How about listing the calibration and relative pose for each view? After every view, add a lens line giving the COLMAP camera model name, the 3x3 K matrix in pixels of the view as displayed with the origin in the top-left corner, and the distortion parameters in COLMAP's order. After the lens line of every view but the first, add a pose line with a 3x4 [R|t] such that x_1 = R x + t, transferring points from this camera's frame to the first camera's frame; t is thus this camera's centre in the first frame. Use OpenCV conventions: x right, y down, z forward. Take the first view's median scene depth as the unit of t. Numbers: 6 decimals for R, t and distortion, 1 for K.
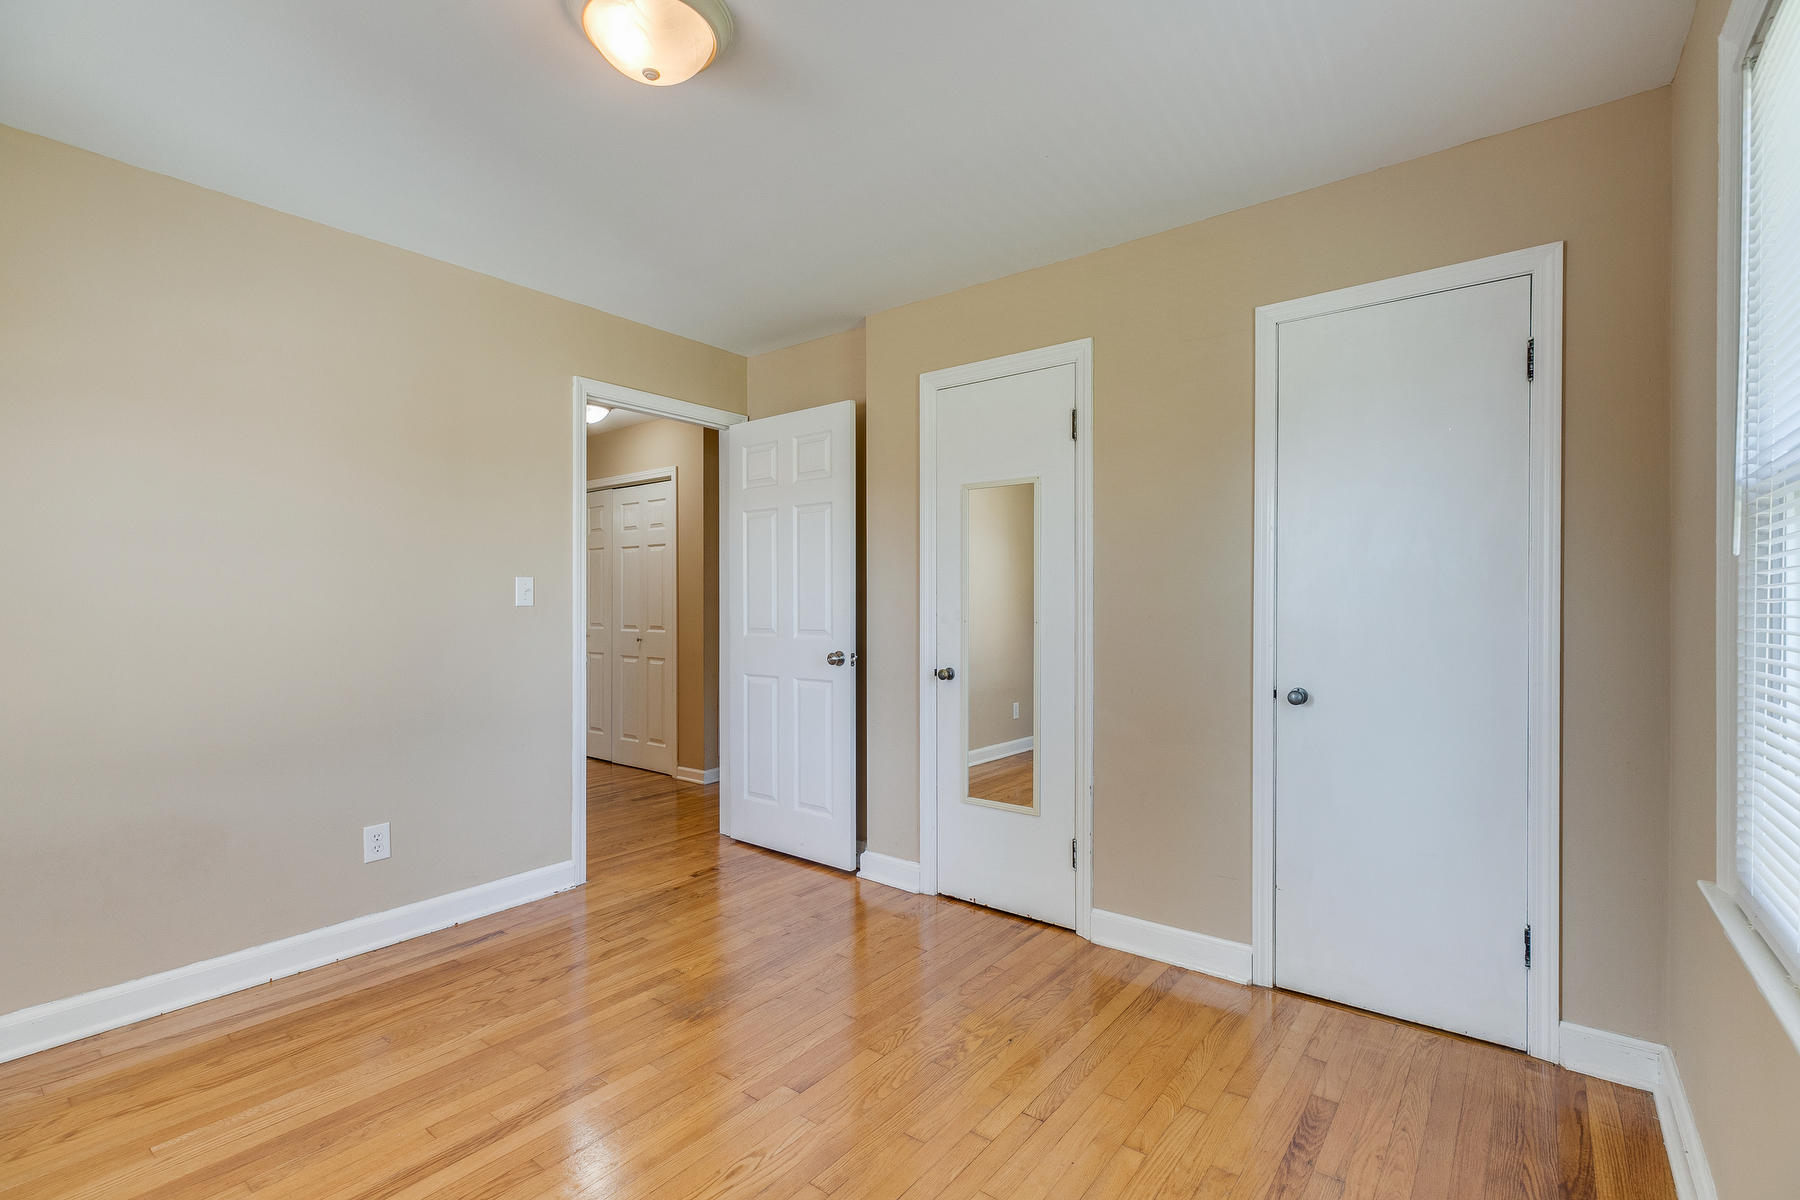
lens RADIAL K [[826.7, 0, 901.0], [0, 826.7, 605.3], [0, 0, 1]] dist [0.000773, 0.000585]
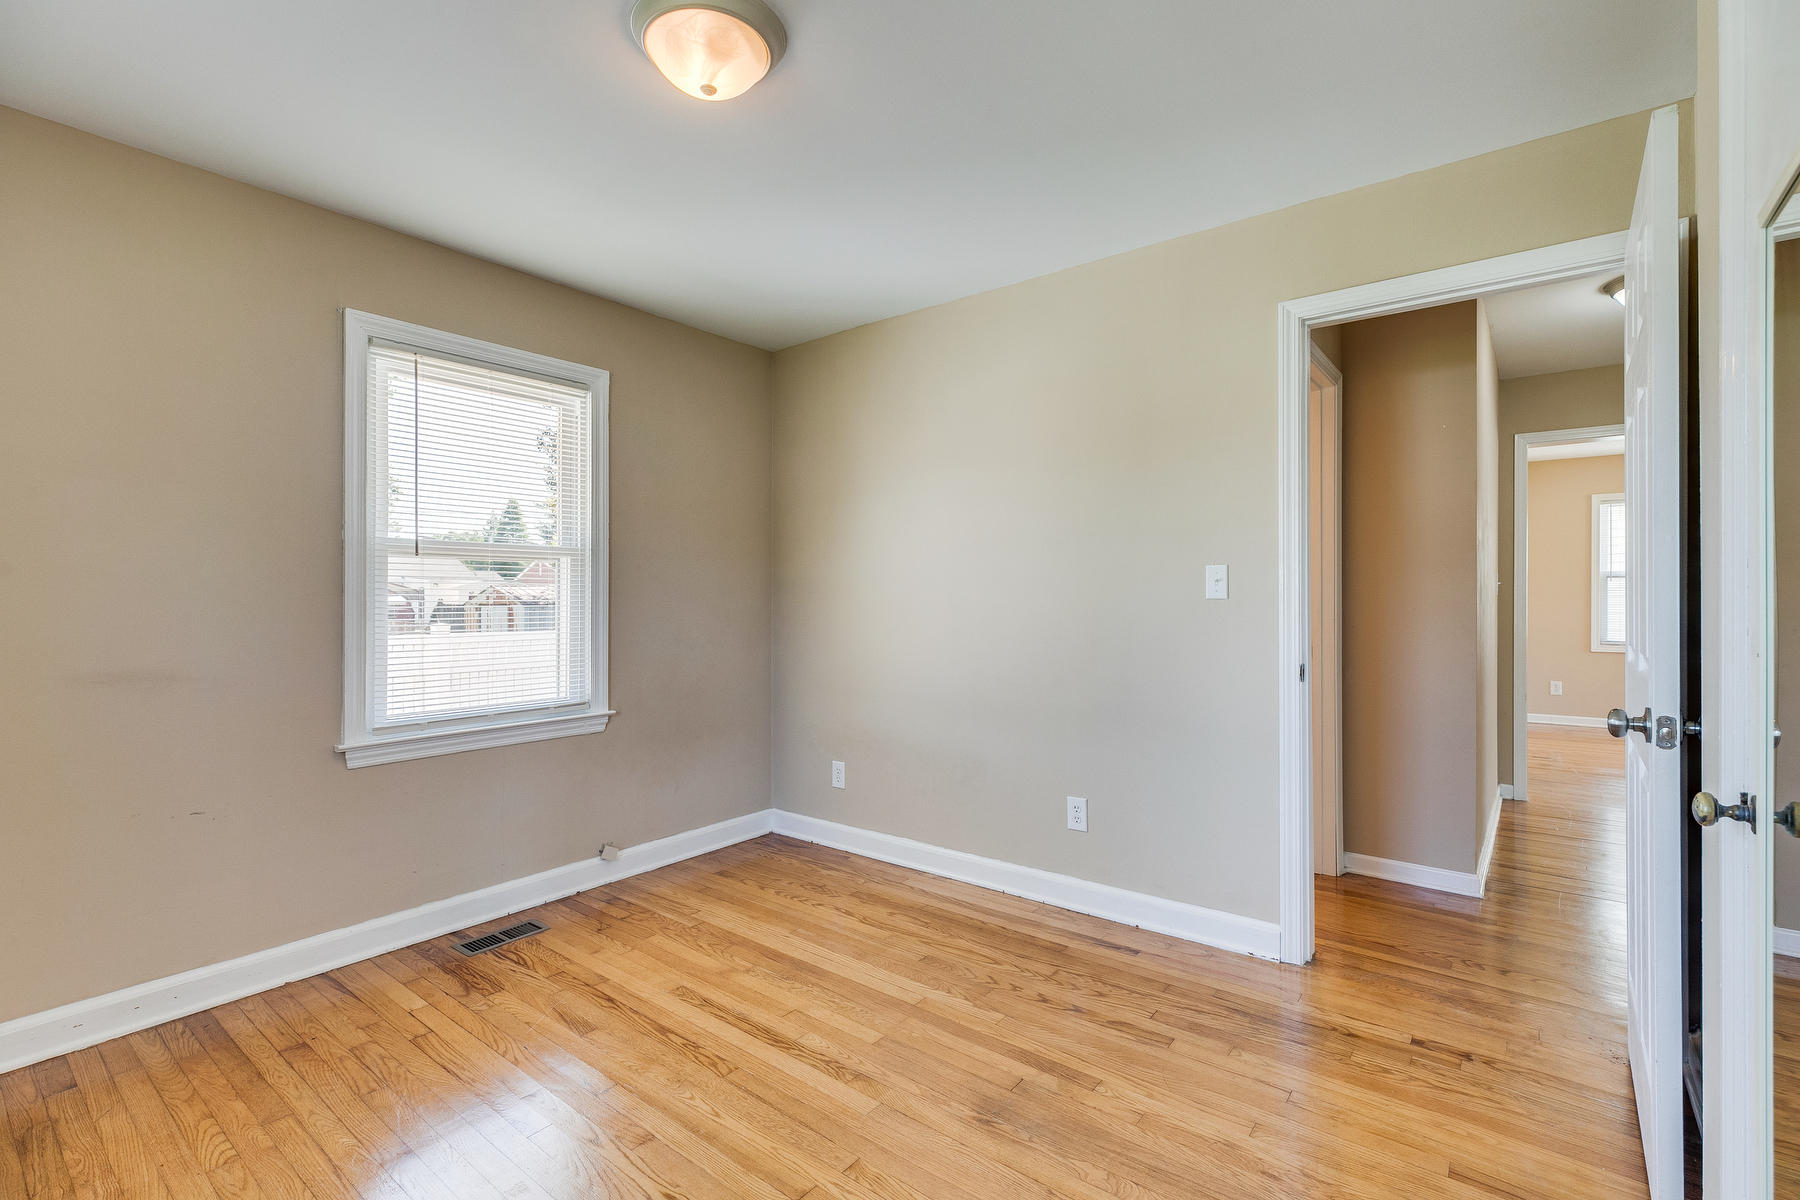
lens RADIAL K [[805.9, 0, 900.1], [0, 805.9, 597.0], [0, 0, 1]] dist [0.001383, 0.000375]
pose [[-0.015071, 0.000652, -0.999886, 0.459925], [-0.003285, 0.999994, 0.000701, 0.000050], [0.999881, 0.003295, -0.015069, 0.824448]]
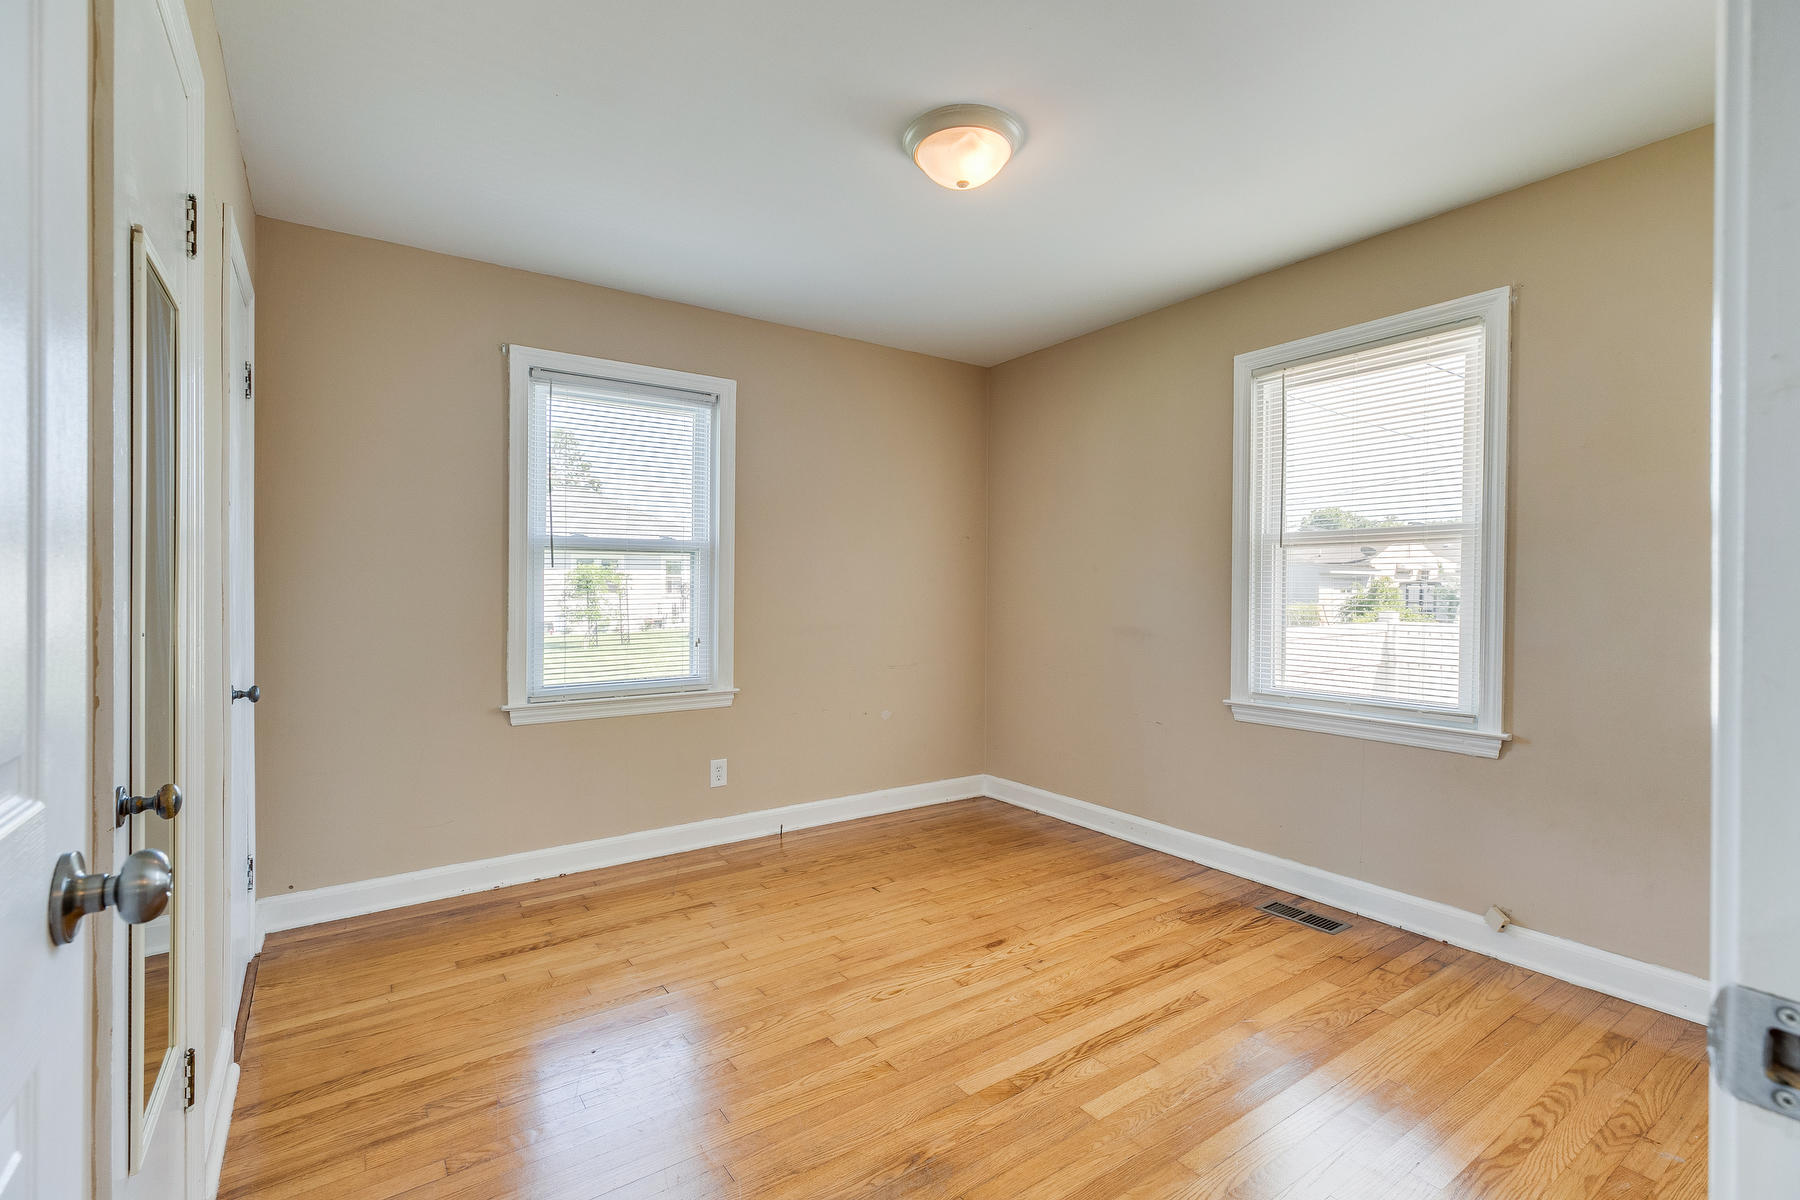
lens RADIAL K [[803.4, 0, 902.5], [0, 803.4, 587.7], [0, 0, 1]] dist [0.024308, -0.000425]
pose [[-0.957207, 0.001670, 0.289399, -0.392805], [0.003997, 0.999964, 0.007452, -0.003721], [-0.289376, 0.008290, -0.957180, 1.485800]]
